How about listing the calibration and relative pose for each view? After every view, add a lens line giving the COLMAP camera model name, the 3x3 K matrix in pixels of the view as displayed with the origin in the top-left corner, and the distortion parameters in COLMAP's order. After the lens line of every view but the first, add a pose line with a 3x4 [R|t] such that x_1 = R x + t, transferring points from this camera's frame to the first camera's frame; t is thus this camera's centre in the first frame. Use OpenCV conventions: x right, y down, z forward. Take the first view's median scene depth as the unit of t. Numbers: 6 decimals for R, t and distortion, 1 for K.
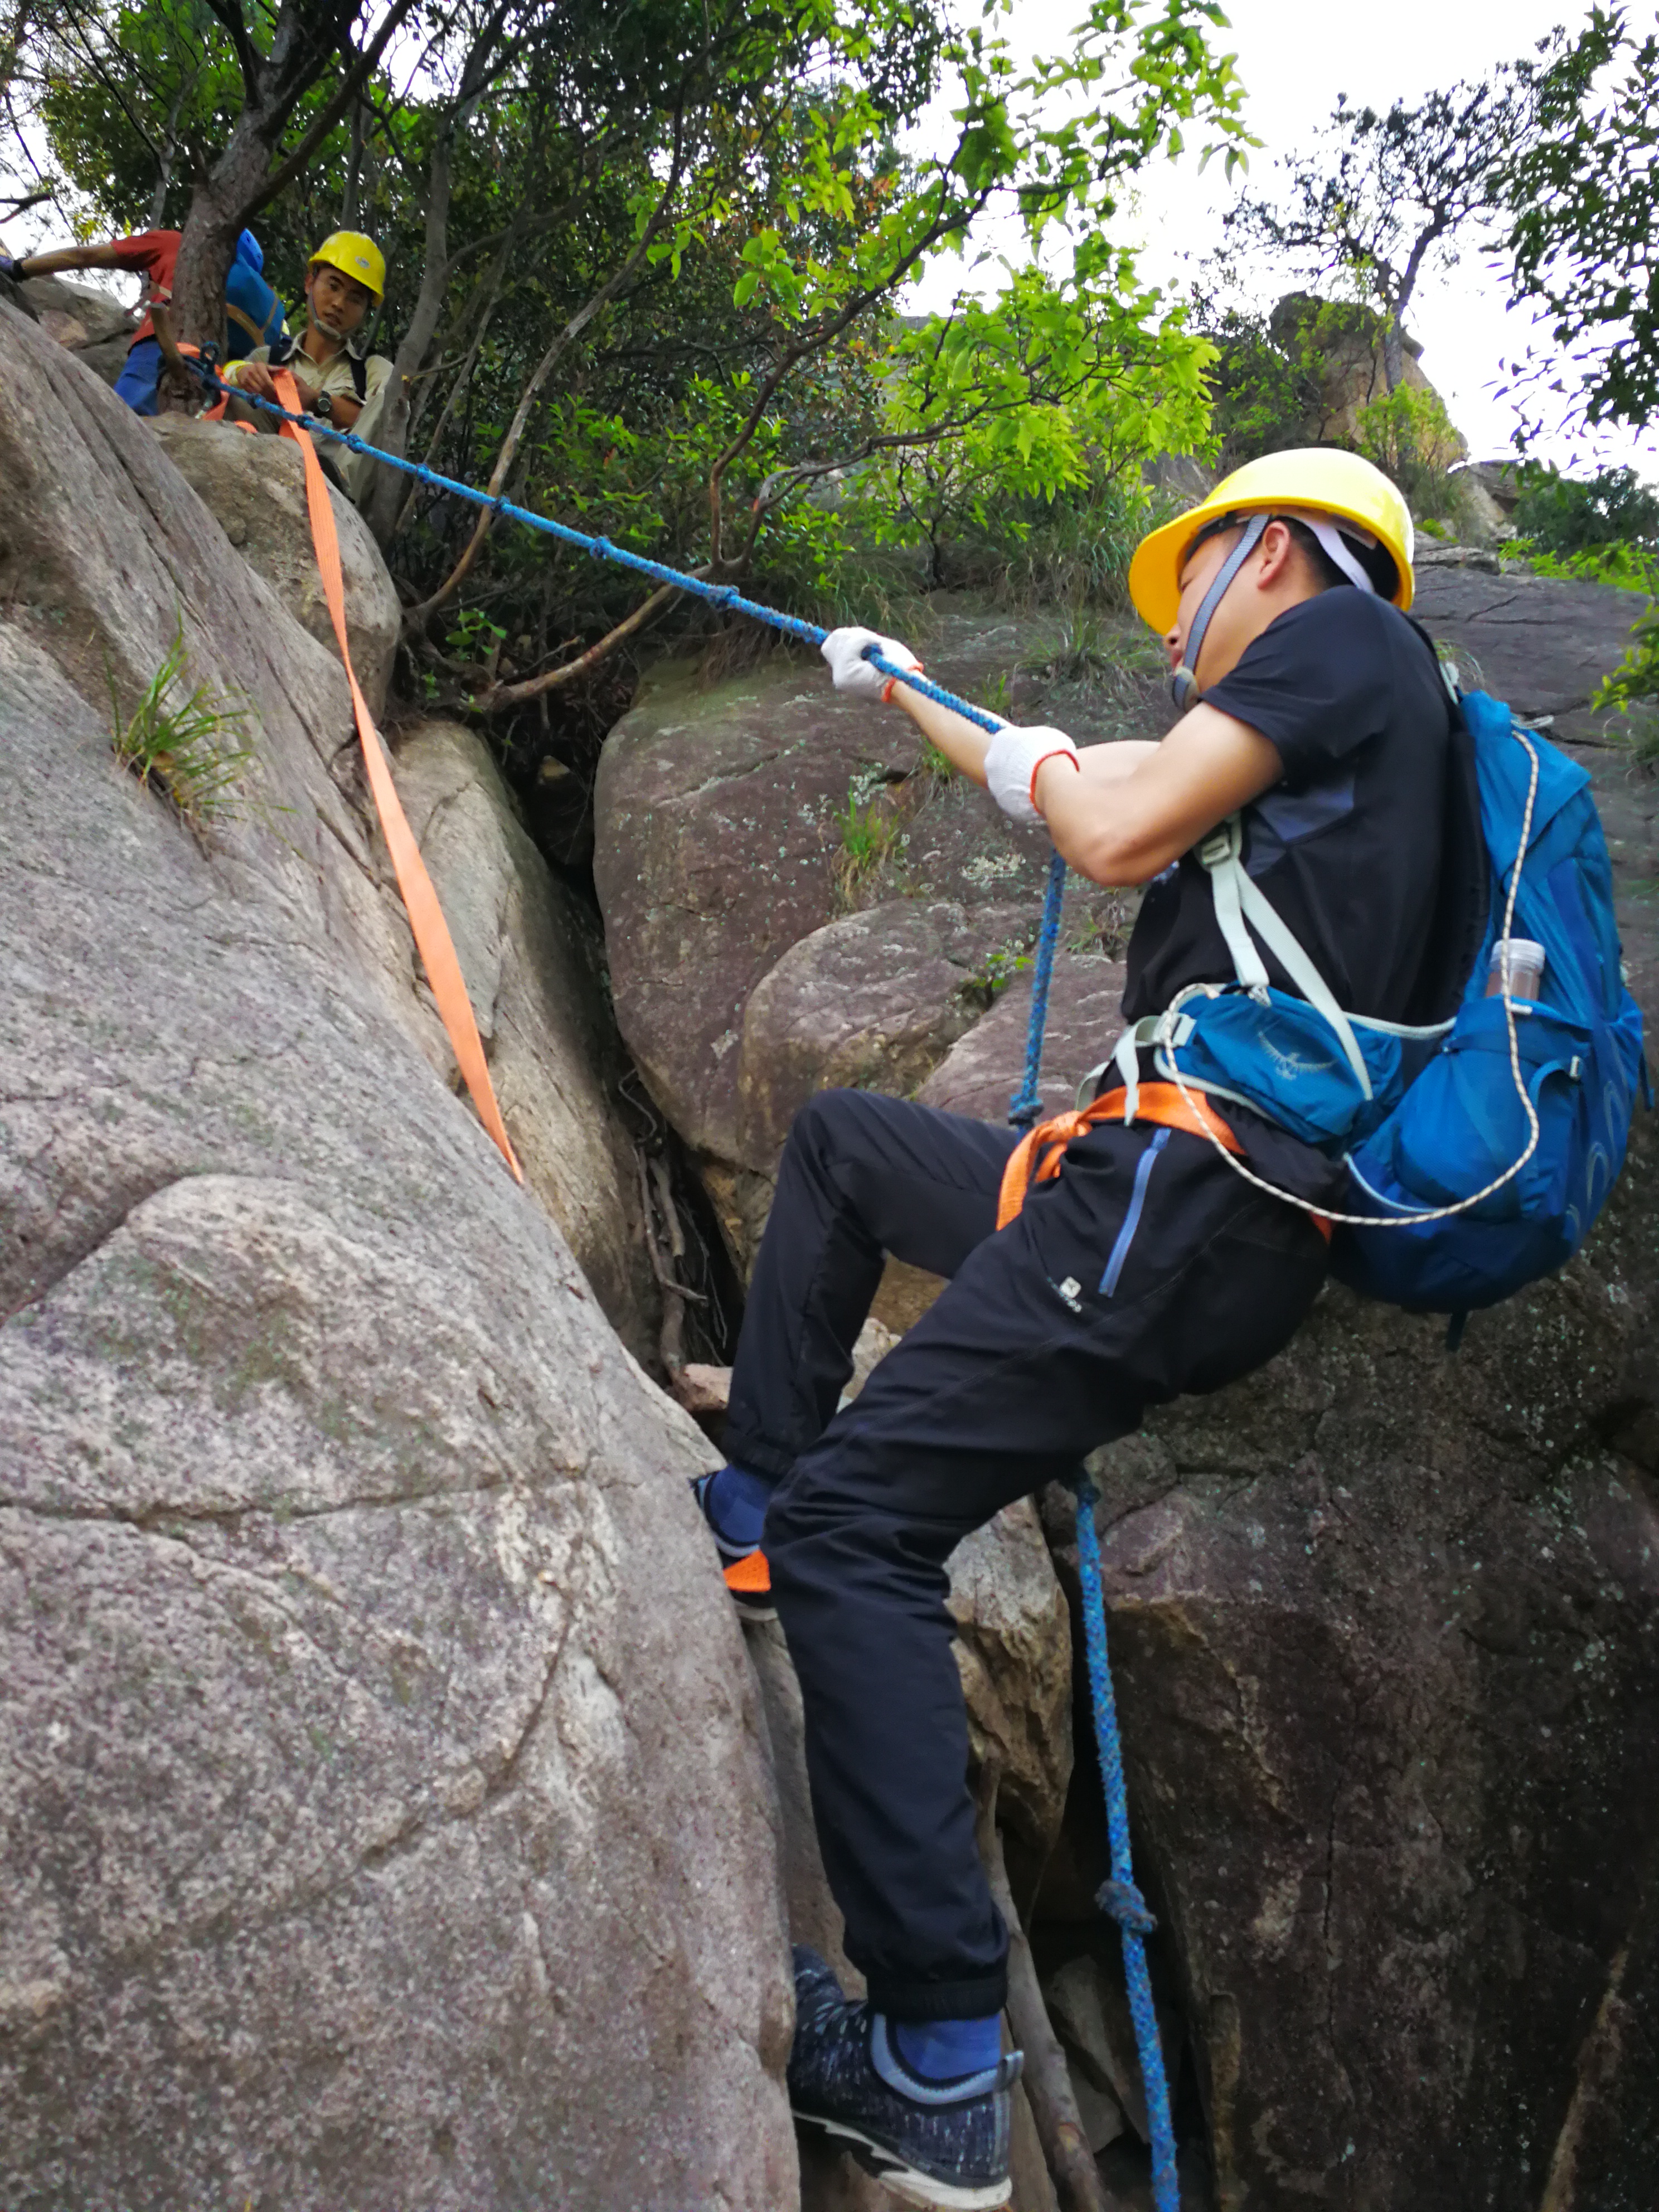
lens RADIAL K [[1855.4, 0, 829.5], [0, 1855.4, 1106.0], [0, 0, 1]] dist [0.071925, -0.080435]
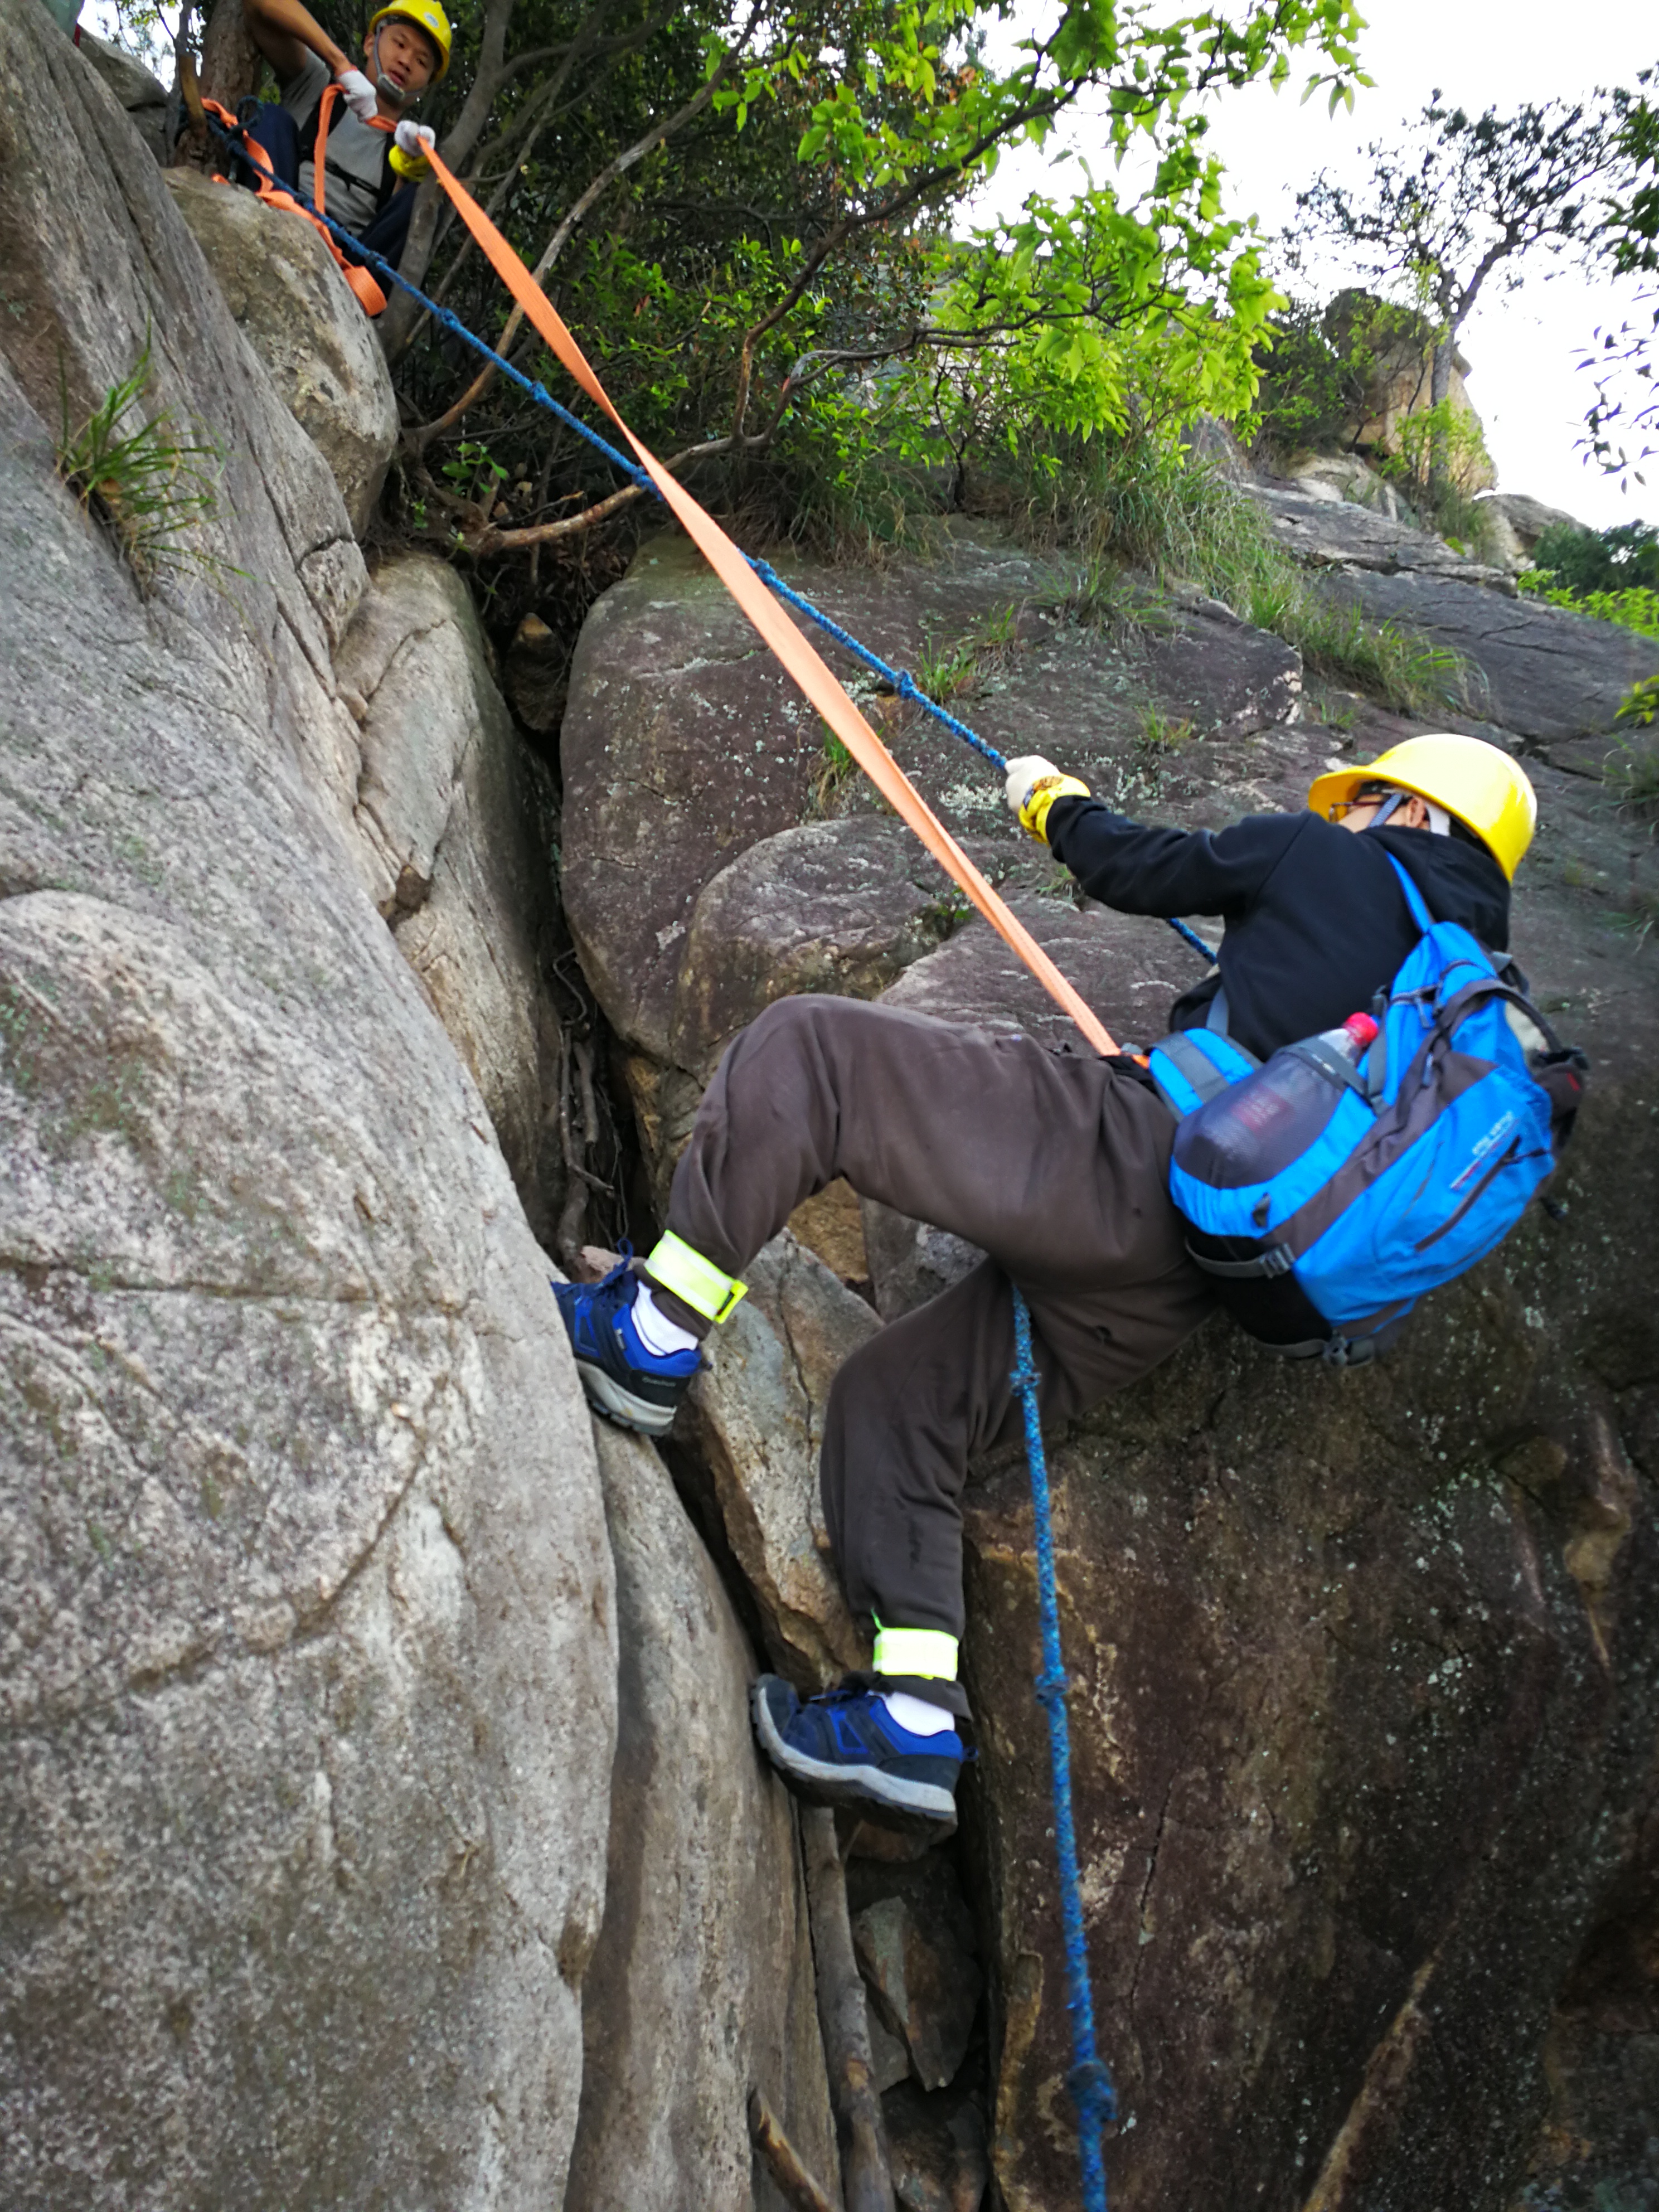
lens RADIAL K [[1850.8, 0, 831.8], [0, 1850.8, 1138.1], [0, 0, 1]] dist [0.058557, -0.051489]
pose [[0.986855, 0.154344, 0.047914, -0.010484], [-0.156524, 0.986619, 0.045644, 0.046074], [-0.040228, -0.052544, 0.997808, 0.103372]]
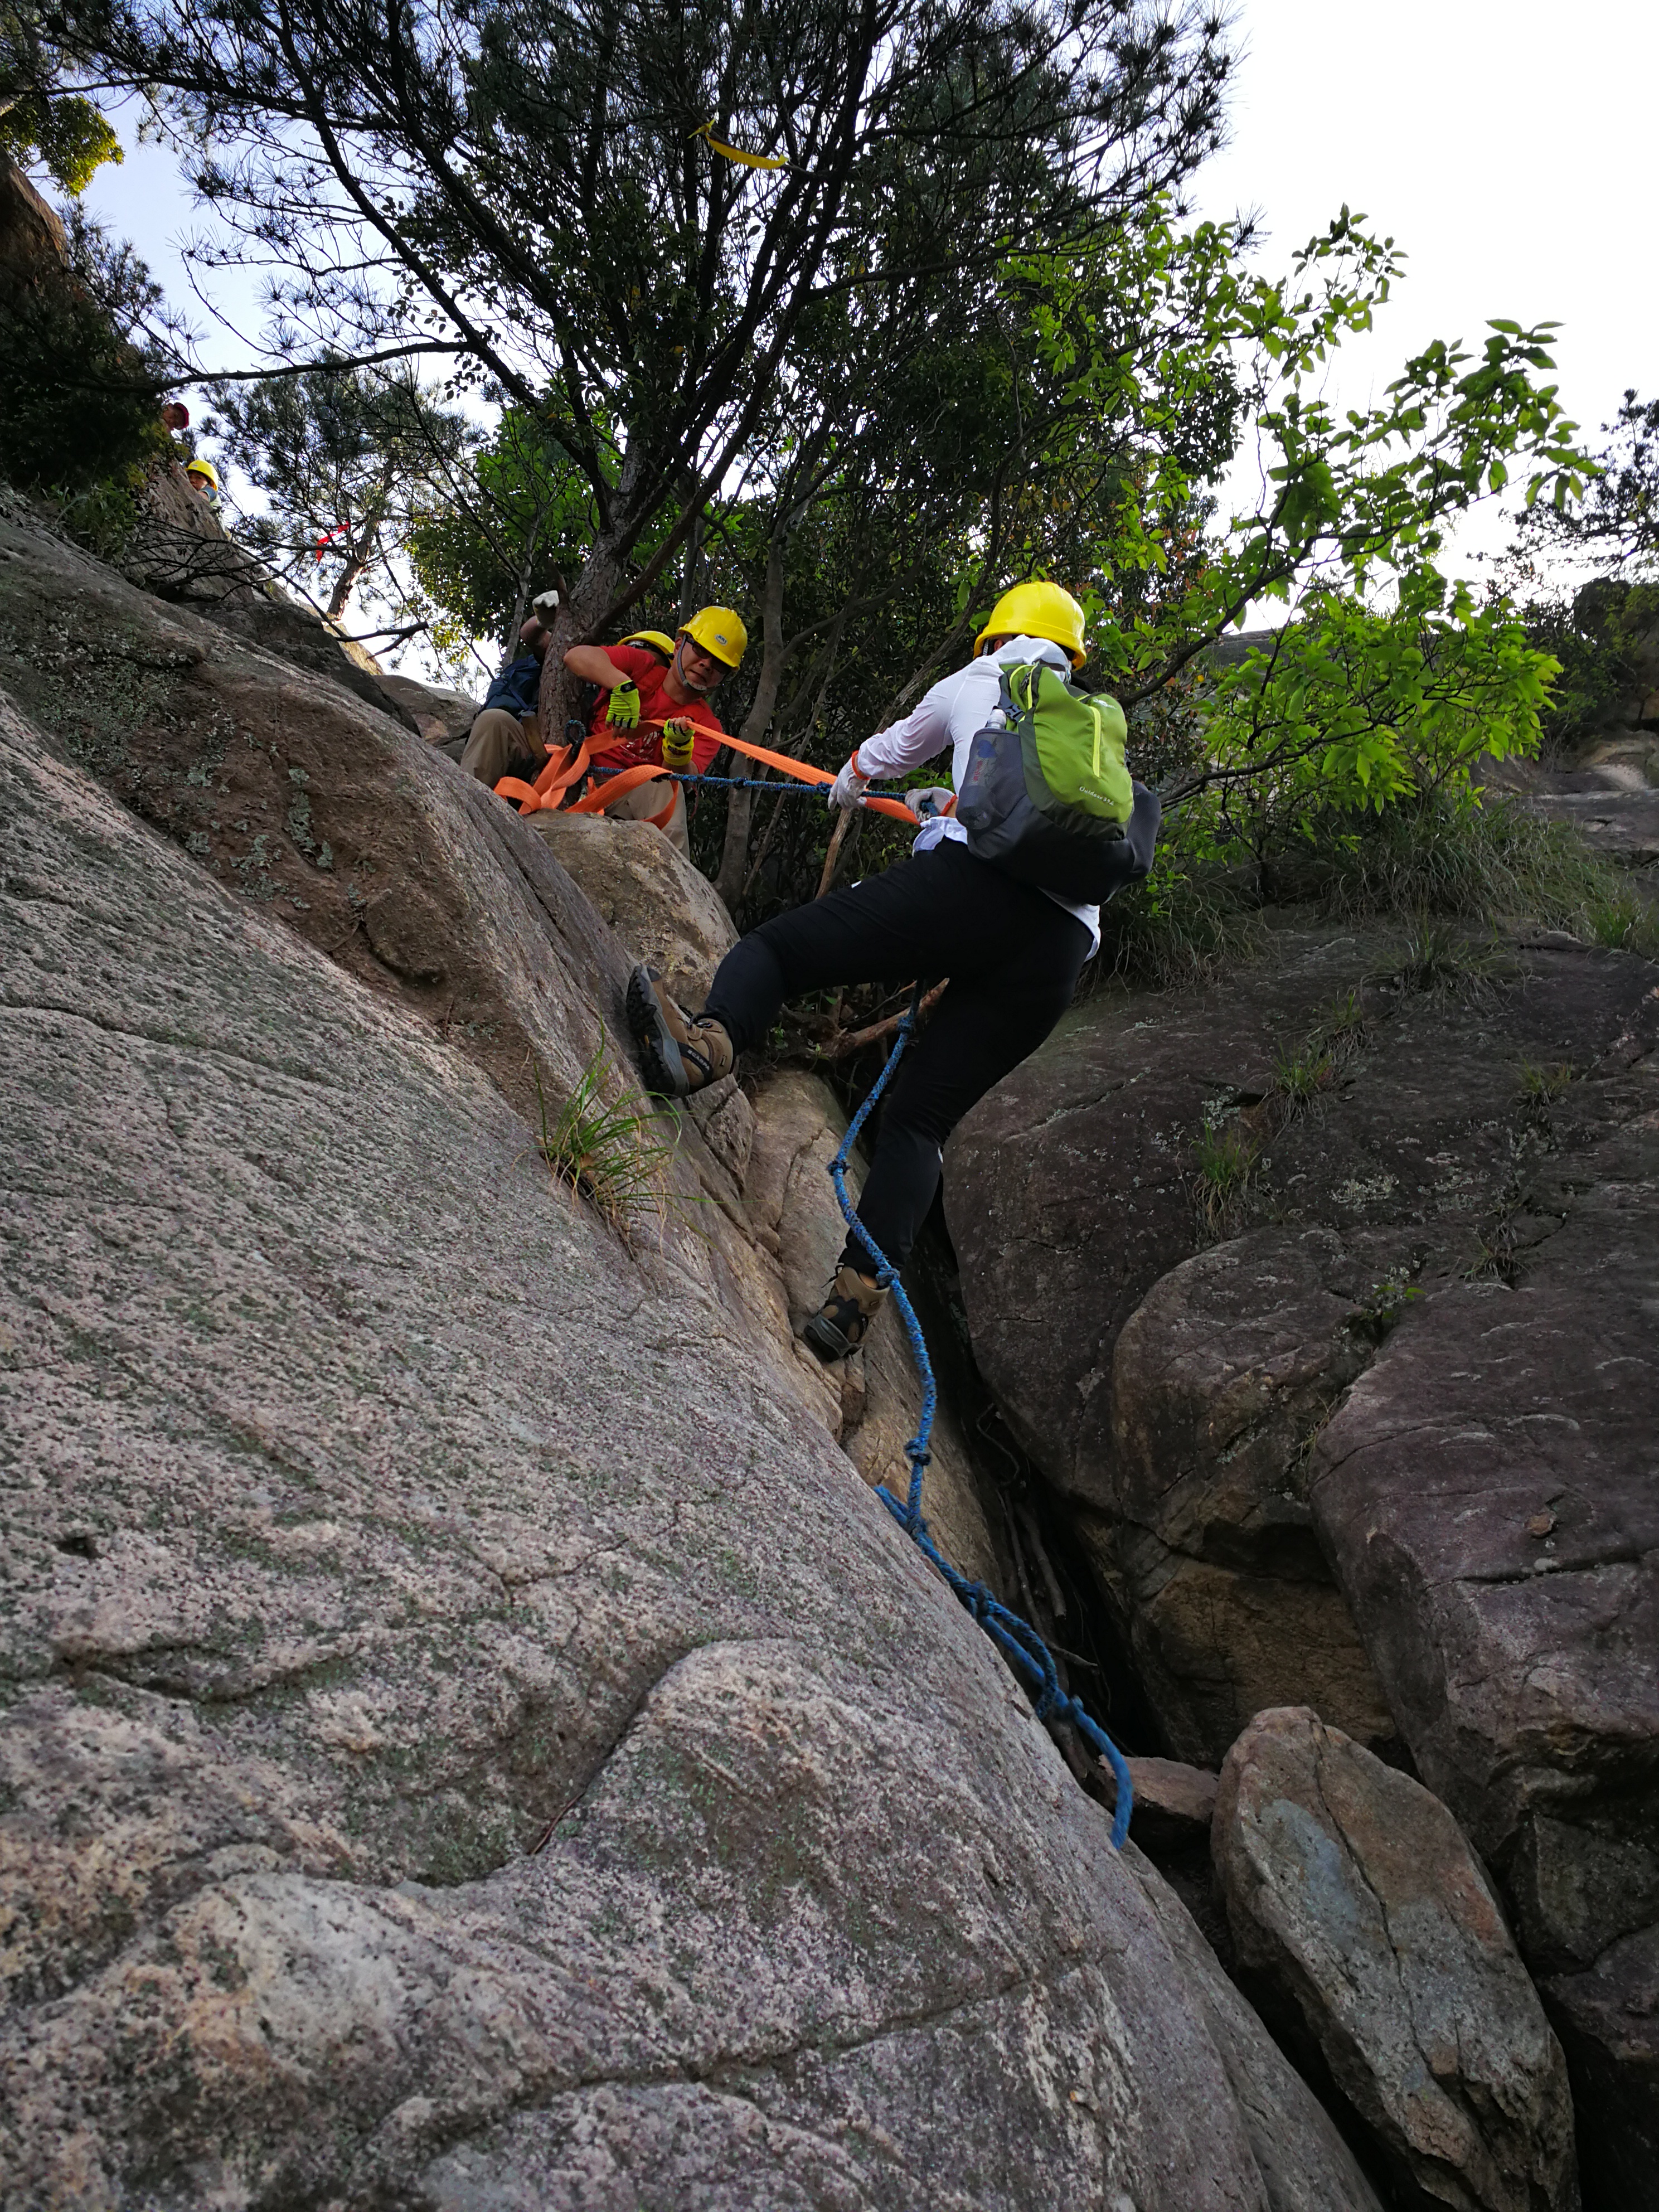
lens RADIAL K [[1872.1, 0, 829.5], [0, 1872.1, 1106.0], [0, 0, 1]] dist [0.046052, -0.020365]
pose [[0.985411, -0.055942, -0.160734, -0.084337], [0.029272, 0.986069, -0.163739, -0.065790], [0.167655, 0.156645, 0.973321, 0.009149]]
